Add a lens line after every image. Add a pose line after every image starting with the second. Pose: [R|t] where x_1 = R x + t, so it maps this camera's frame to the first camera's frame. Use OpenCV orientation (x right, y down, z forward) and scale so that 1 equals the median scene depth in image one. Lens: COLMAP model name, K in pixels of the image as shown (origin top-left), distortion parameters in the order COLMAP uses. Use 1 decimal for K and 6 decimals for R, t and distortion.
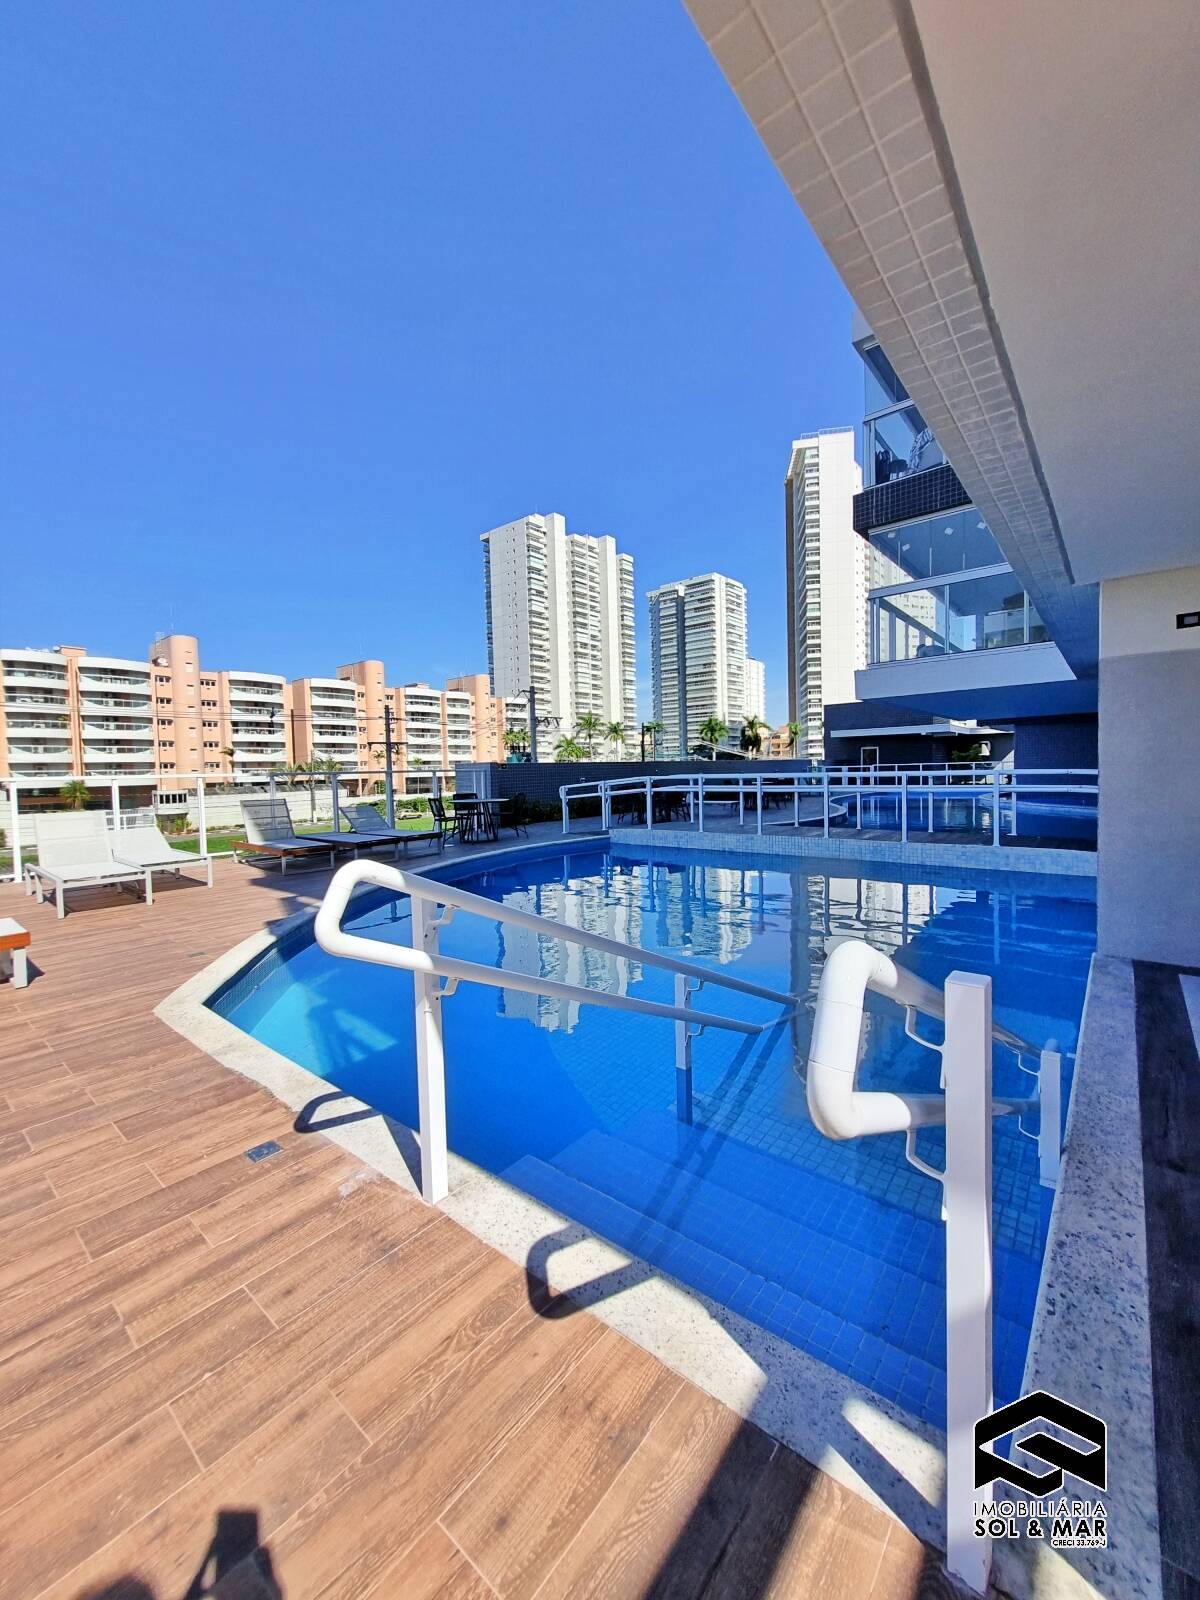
lens RADIAL K [[625.3, 0, 614.8], [0, 625.3, 800.7], [0, 0, 1]] dist [0.008422, -0.003583]
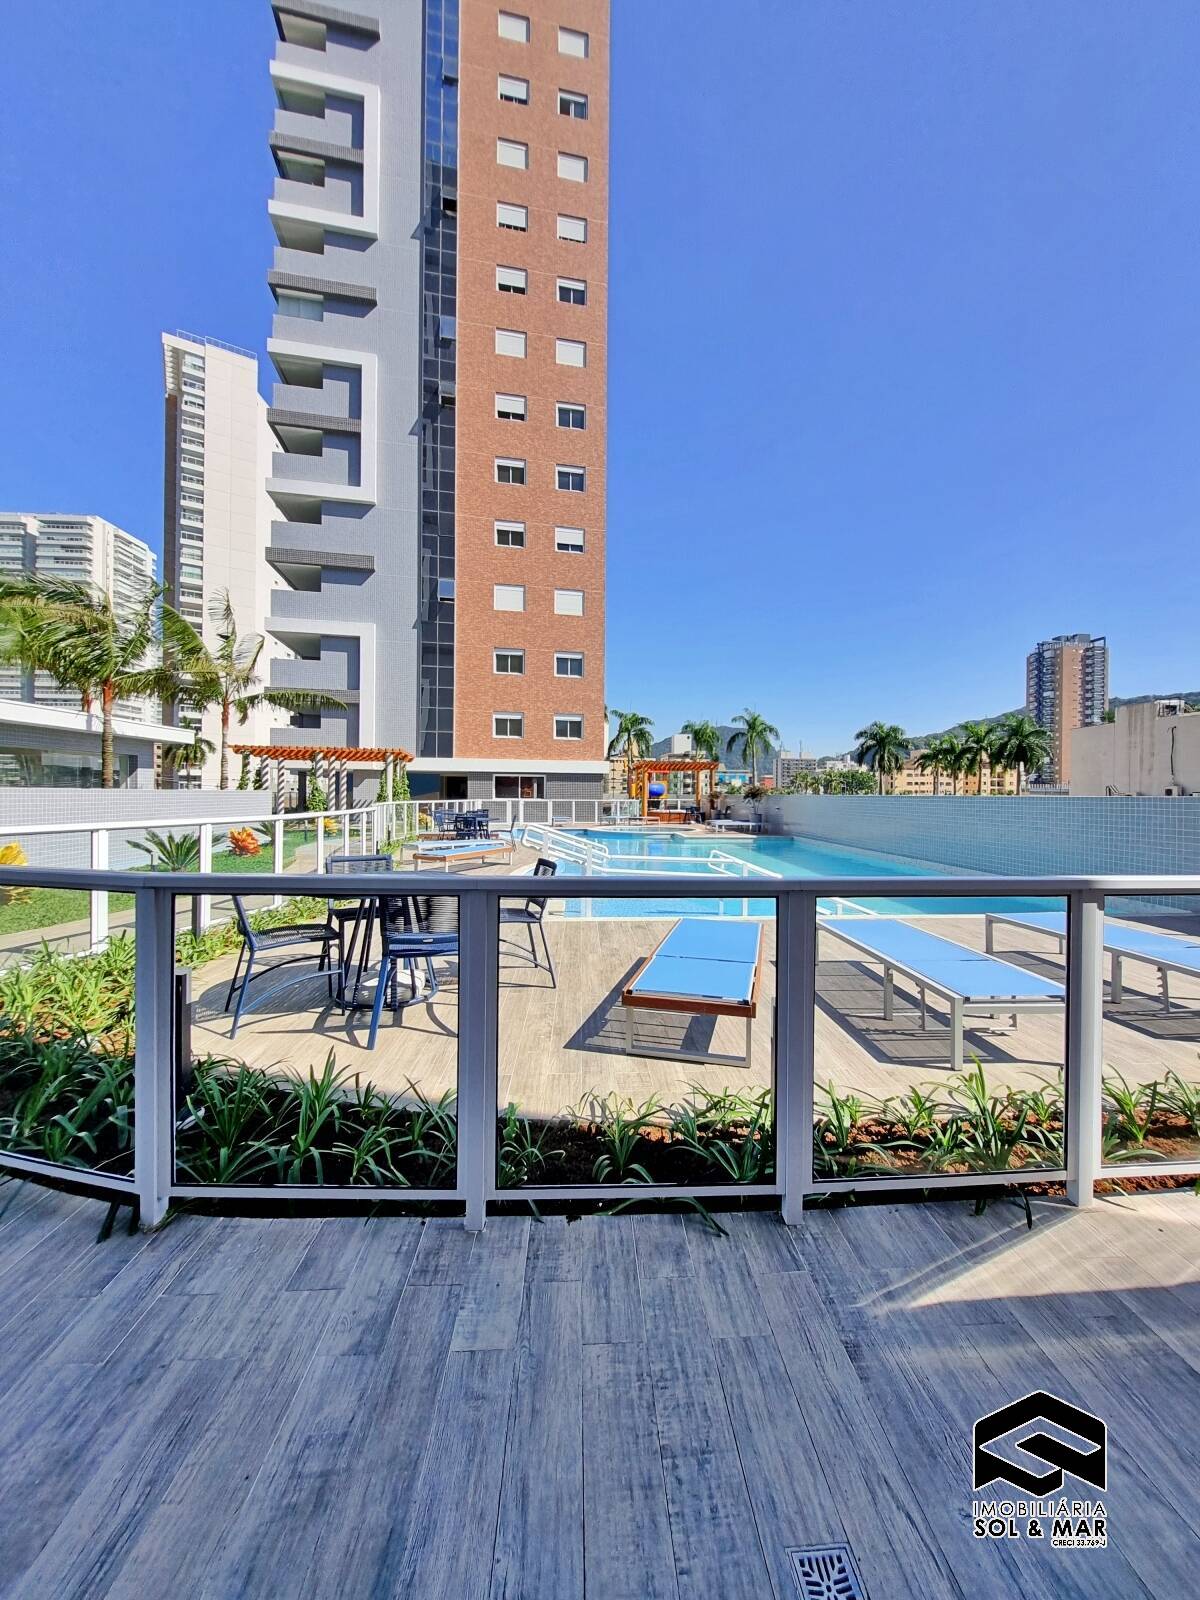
lens RADIAL K [[625.3, 0, 615.2], [0, 625.3, 793.5], [0, 0, 1]] dist [0.008422, -0.003583]
pose [[0.729489, 0.031761, 0.683254, 0.292103], [0.007735, 0.998474, -0.054672, -0.022272], [-0.683948, 0.045167, 0.728131, 0.251892]]
